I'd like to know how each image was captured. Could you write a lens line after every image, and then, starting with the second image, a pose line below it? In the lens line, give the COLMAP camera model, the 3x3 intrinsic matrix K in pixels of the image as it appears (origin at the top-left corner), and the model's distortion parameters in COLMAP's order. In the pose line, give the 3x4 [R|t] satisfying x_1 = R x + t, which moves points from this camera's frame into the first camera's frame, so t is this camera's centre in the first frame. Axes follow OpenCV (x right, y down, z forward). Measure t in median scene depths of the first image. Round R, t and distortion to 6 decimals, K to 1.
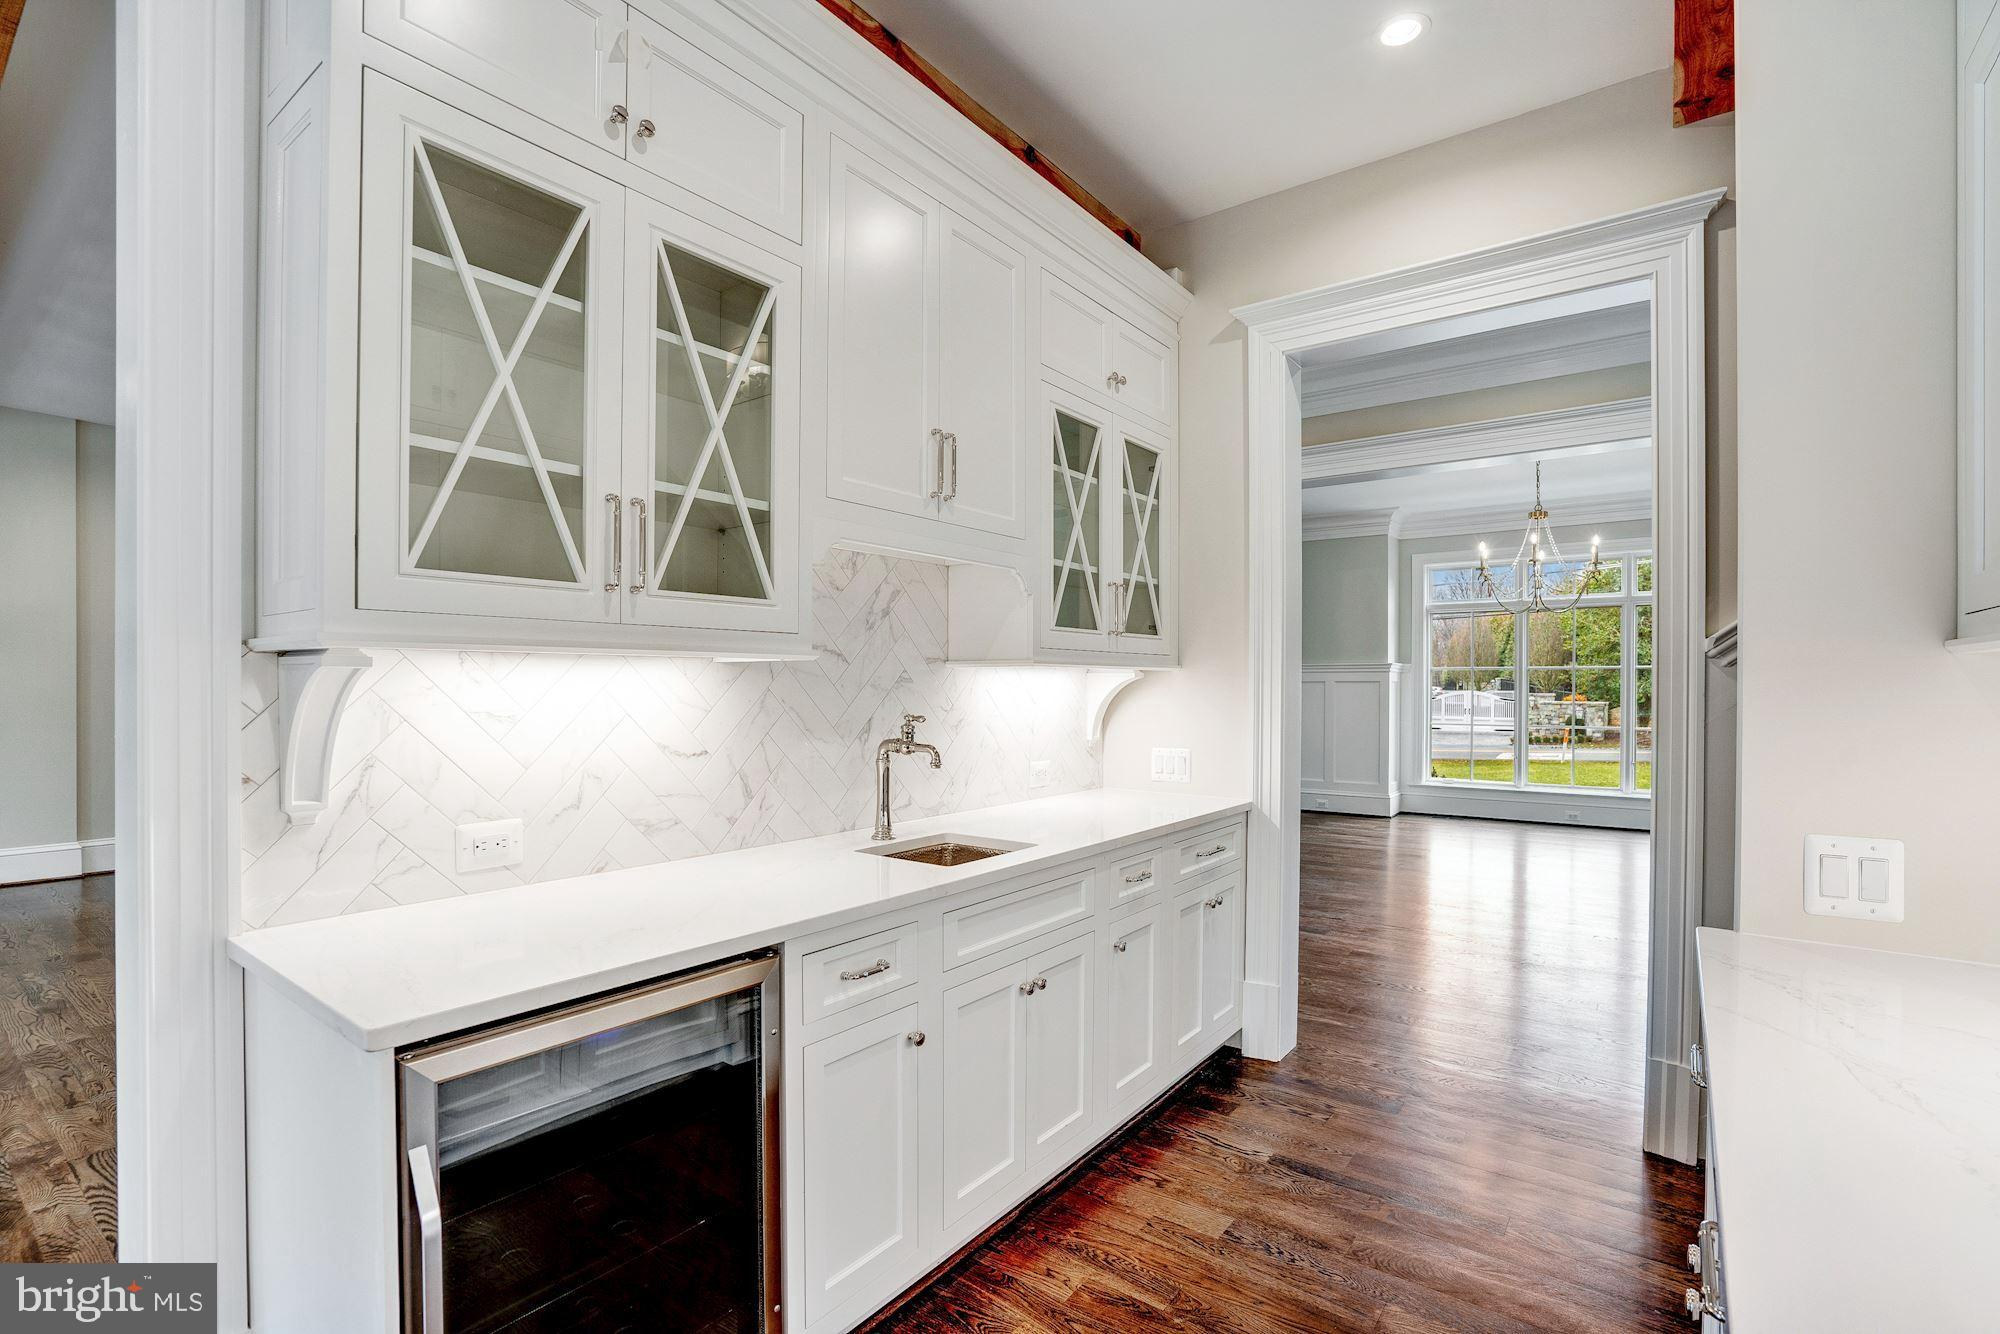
lens RADIAL K [[912.0, 0, 991.0], [0, 912.0, 694.1], [0, 0, 1]] dist [-0.053719, 0.015758]
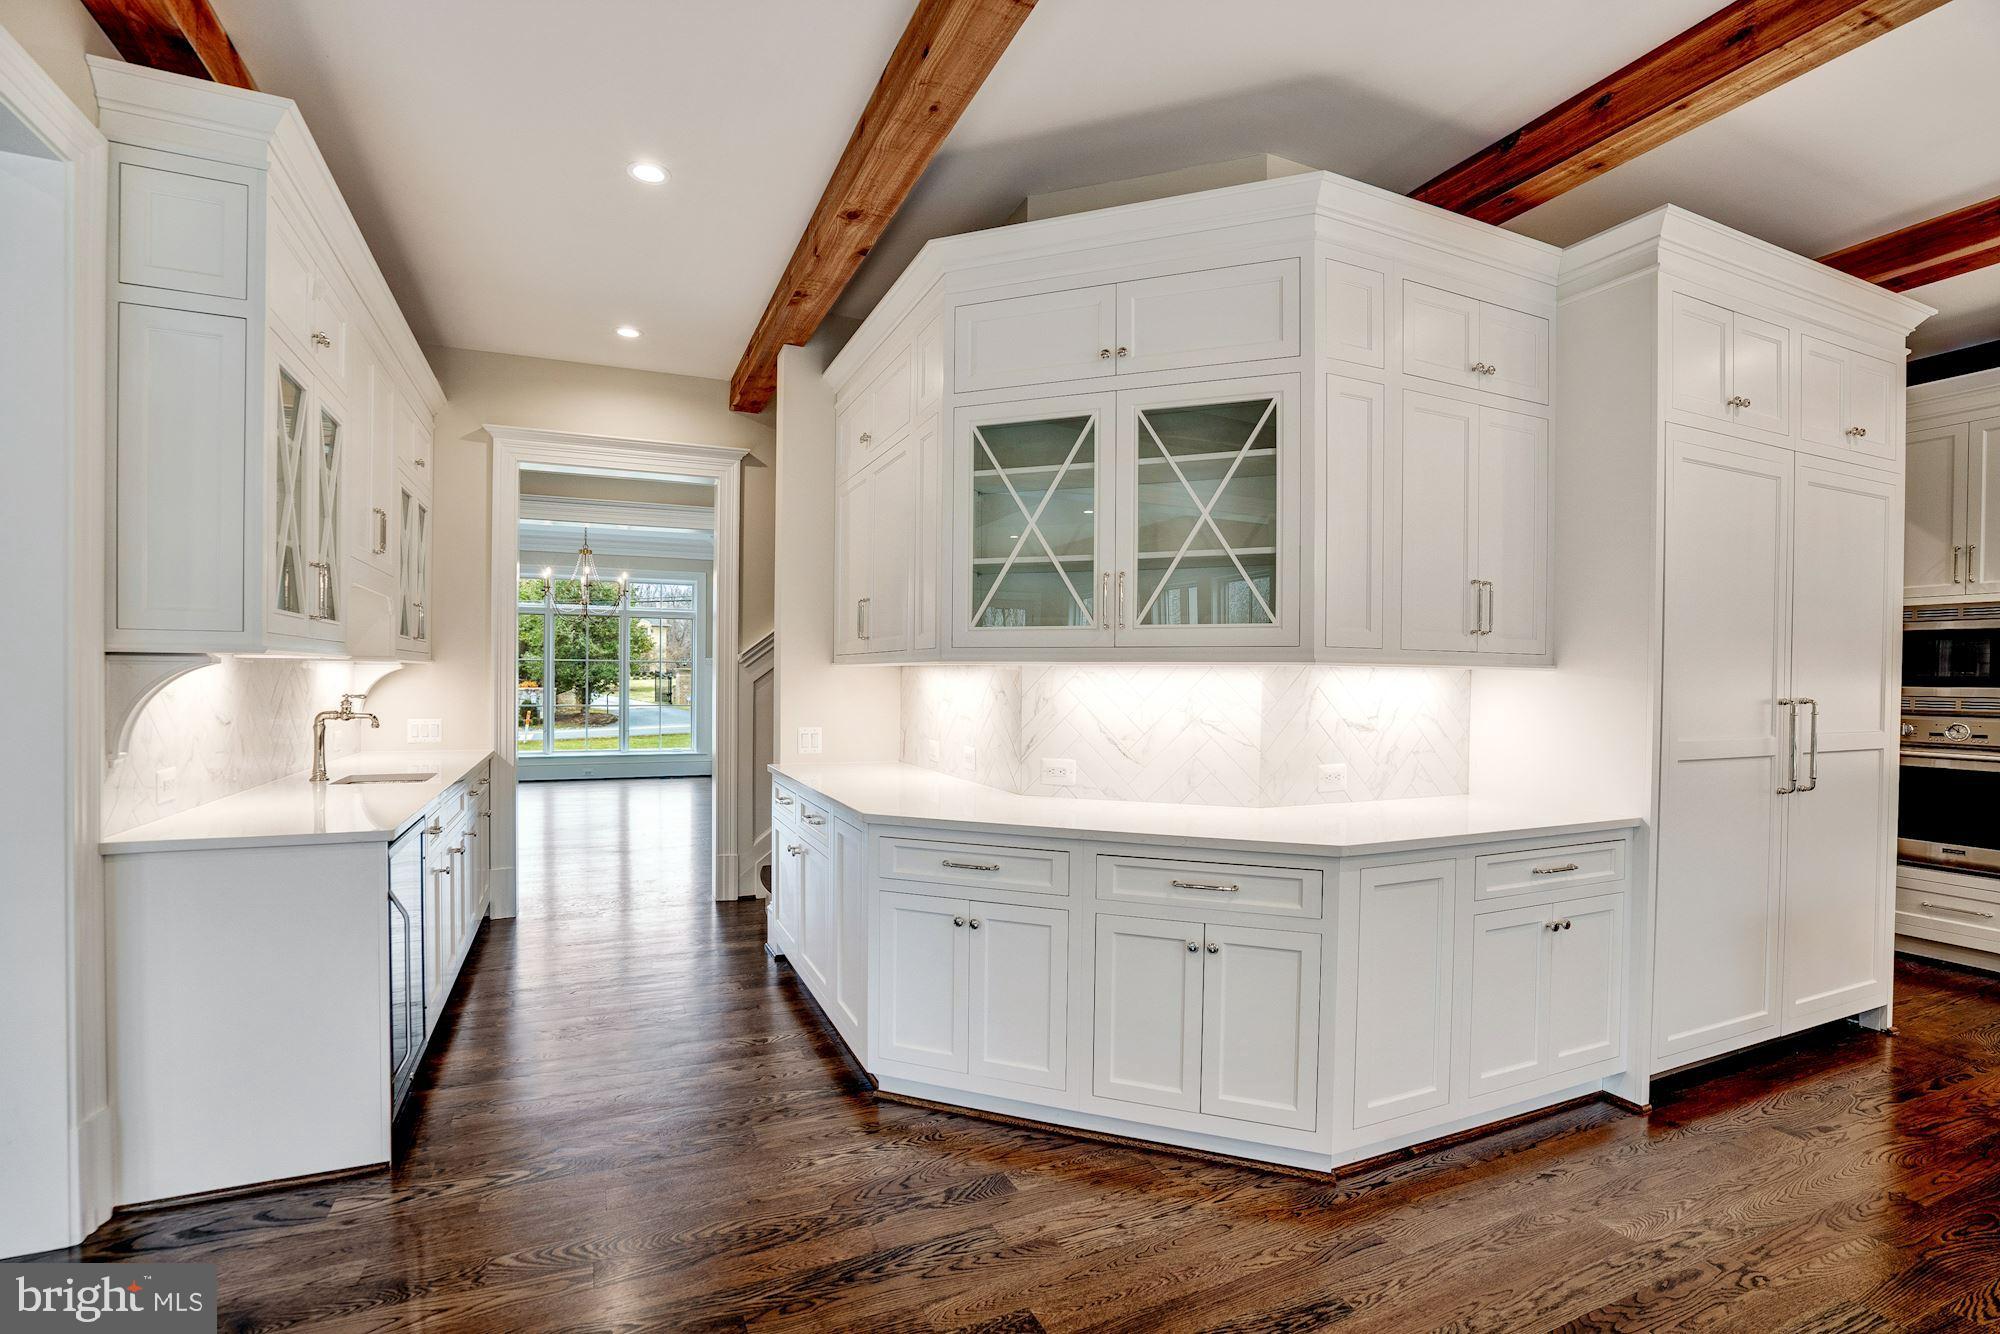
lens RADIAL K [[912.0, 0, 991.0], [0, 912.0, 694.1], [0, 0, 1]] dist [-0.053719, 0.015758]
pose [[0.481464, -0.012883, 0.876371, -0.812268], [-0.000069, 0.999891, 0.014737, 0.001360], [-0.876466, -0.007156, 0.481411, -0.586649]]
